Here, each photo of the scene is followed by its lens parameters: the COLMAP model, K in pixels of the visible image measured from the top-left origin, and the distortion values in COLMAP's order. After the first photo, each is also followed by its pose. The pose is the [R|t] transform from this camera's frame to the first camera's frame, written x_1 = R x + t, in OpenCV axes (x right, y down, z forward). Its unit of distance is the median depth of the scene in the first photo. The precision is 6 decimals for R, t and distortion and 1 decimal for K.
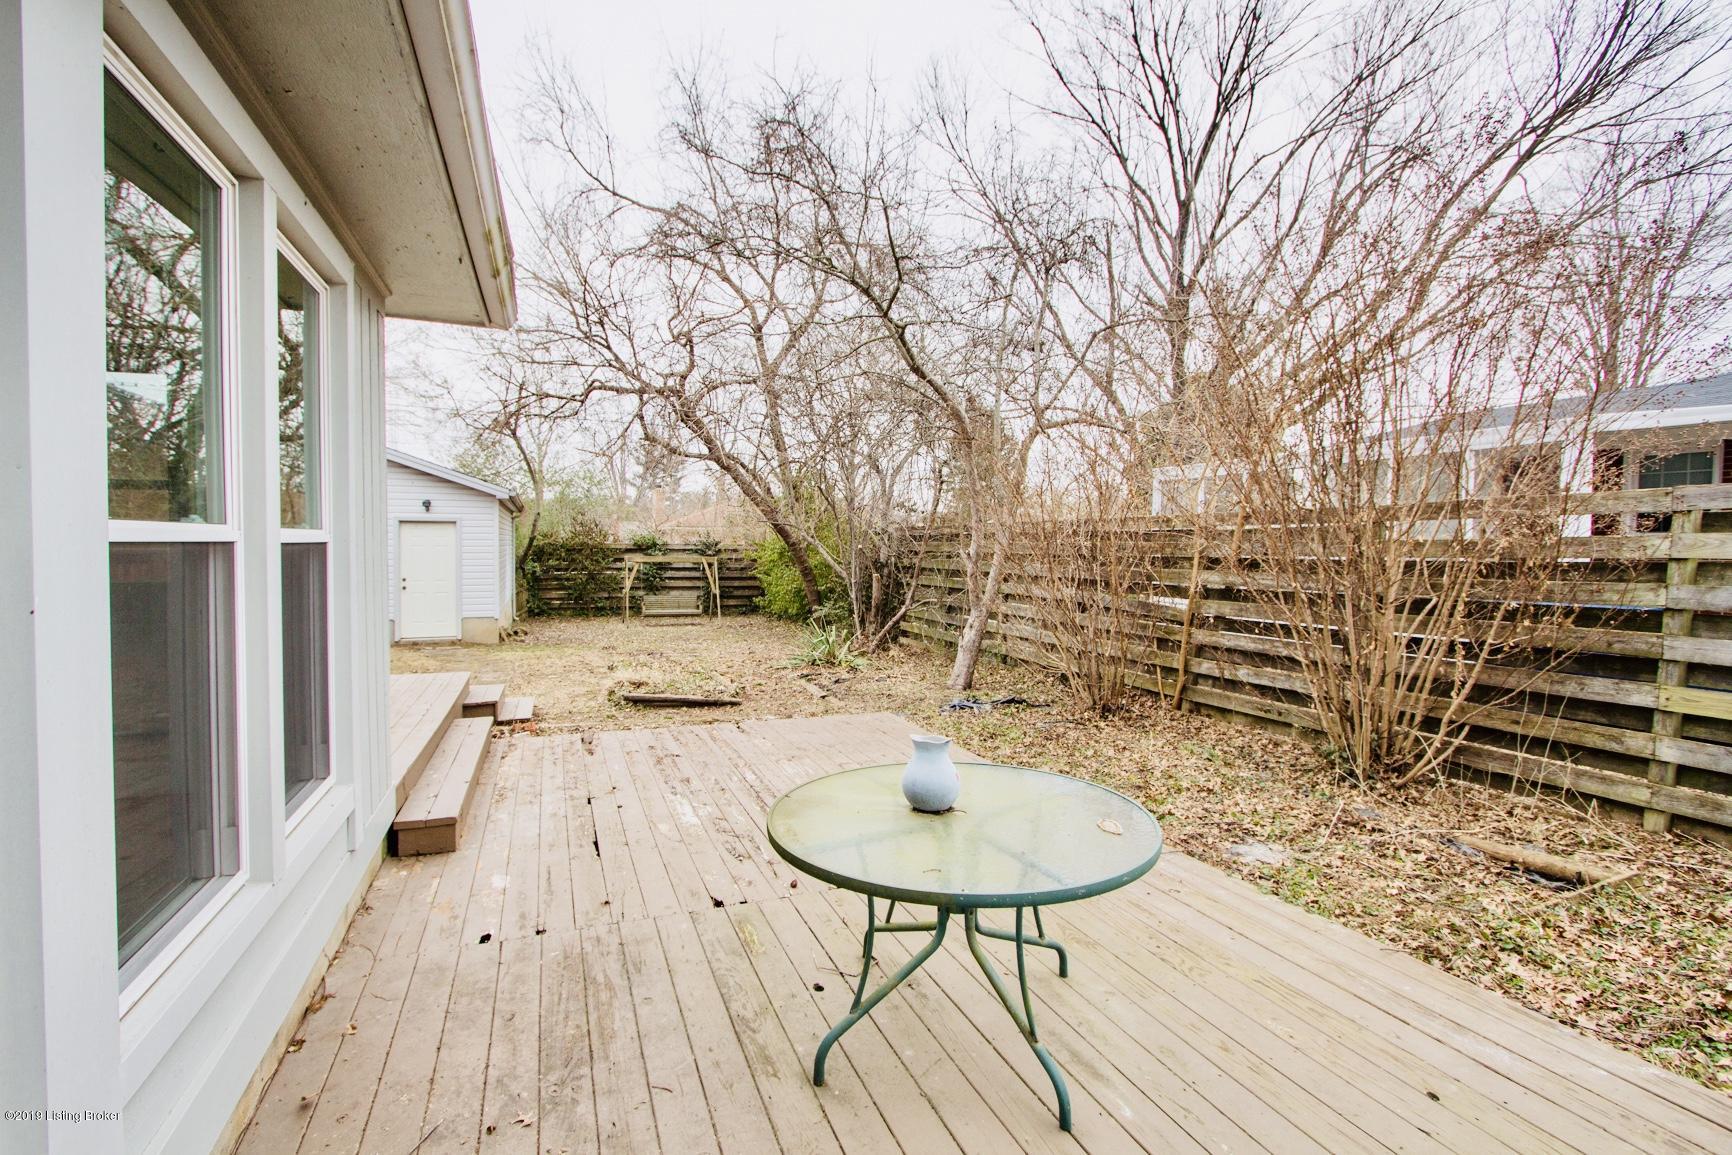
lens RADIAL K [[801.2, 0, 862.5], [0, 801.2, 579.0], [0, 0, 1]] dist [0.000367, -0.000202]
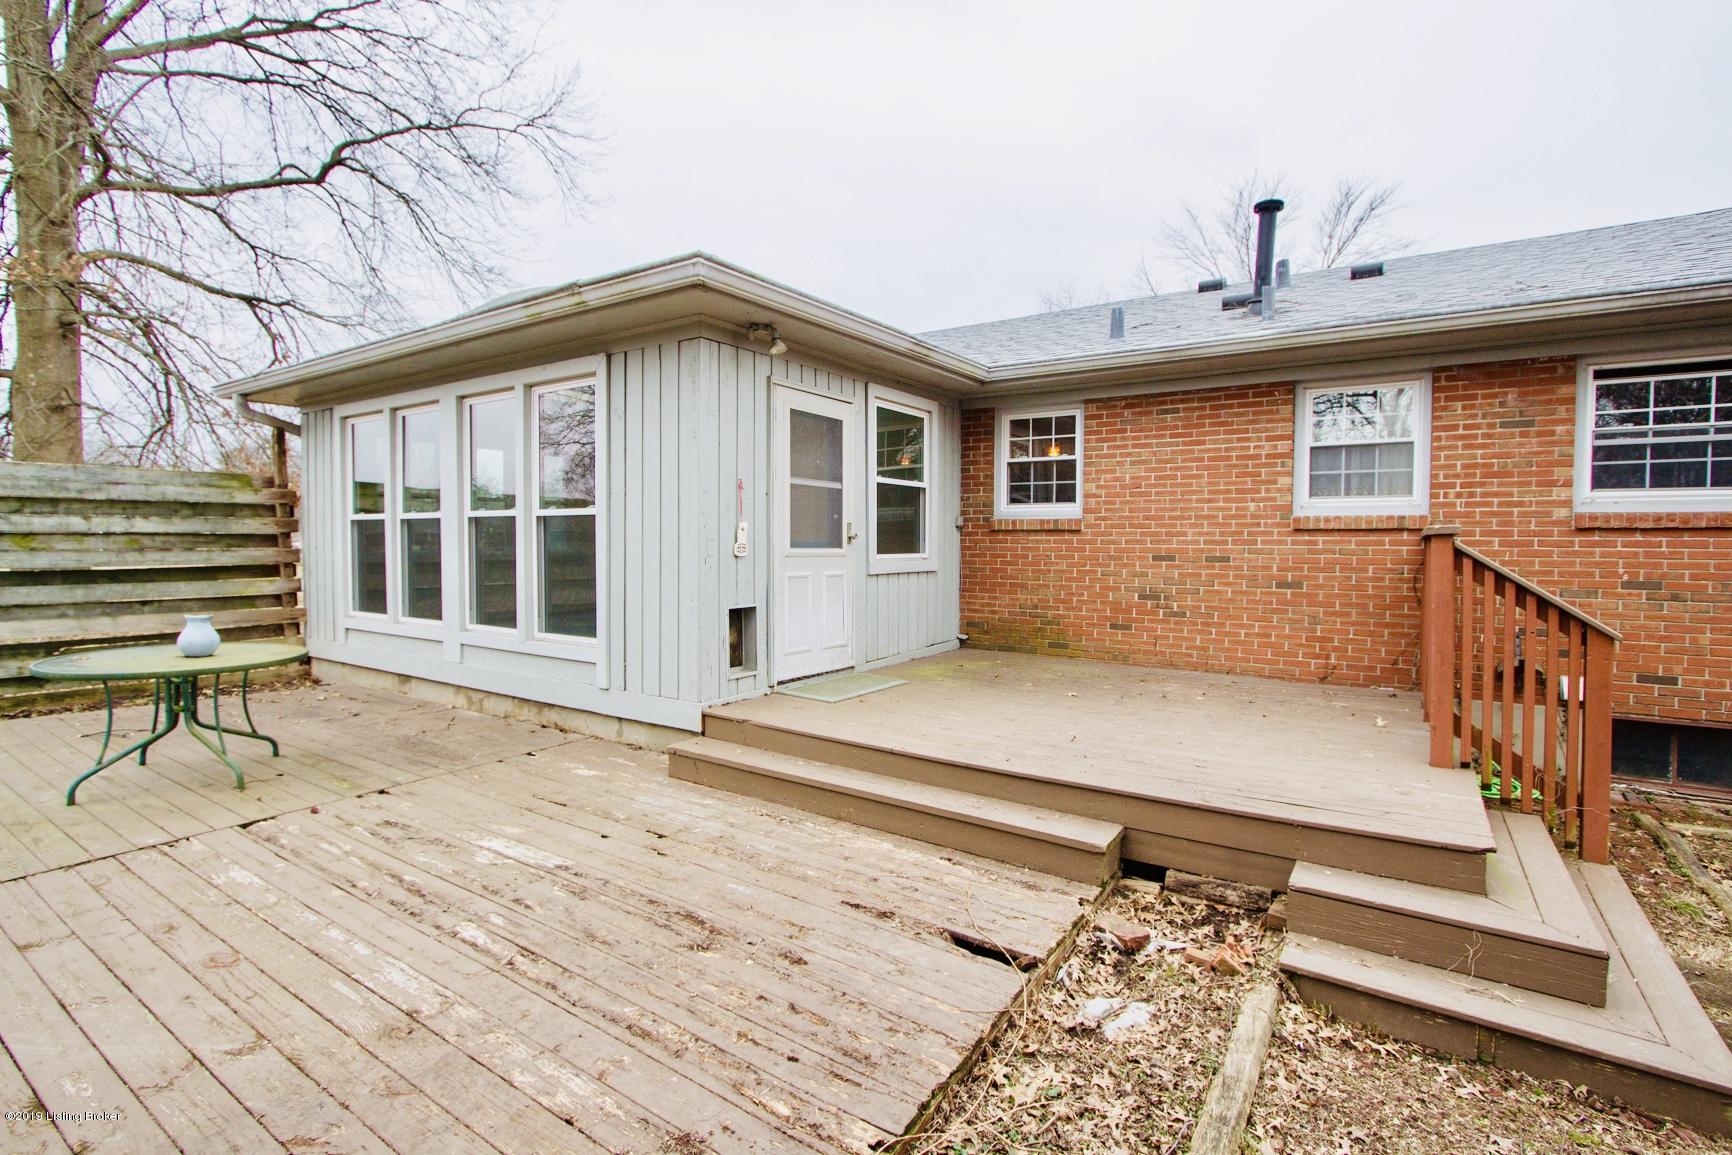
lens RADIAL K [[801.2, 0, 865.6], [0, 801.2, 566.3], [0, 0, 1]] dist [0.000367, -0.000202]
pose [[-0.819331, 0.005326, -0.573296, -0.051992], [-0.033433, 0.997811, 0.057051, -0.037462], [0.572345, 0.065911, -0.817360, 1.620386]]
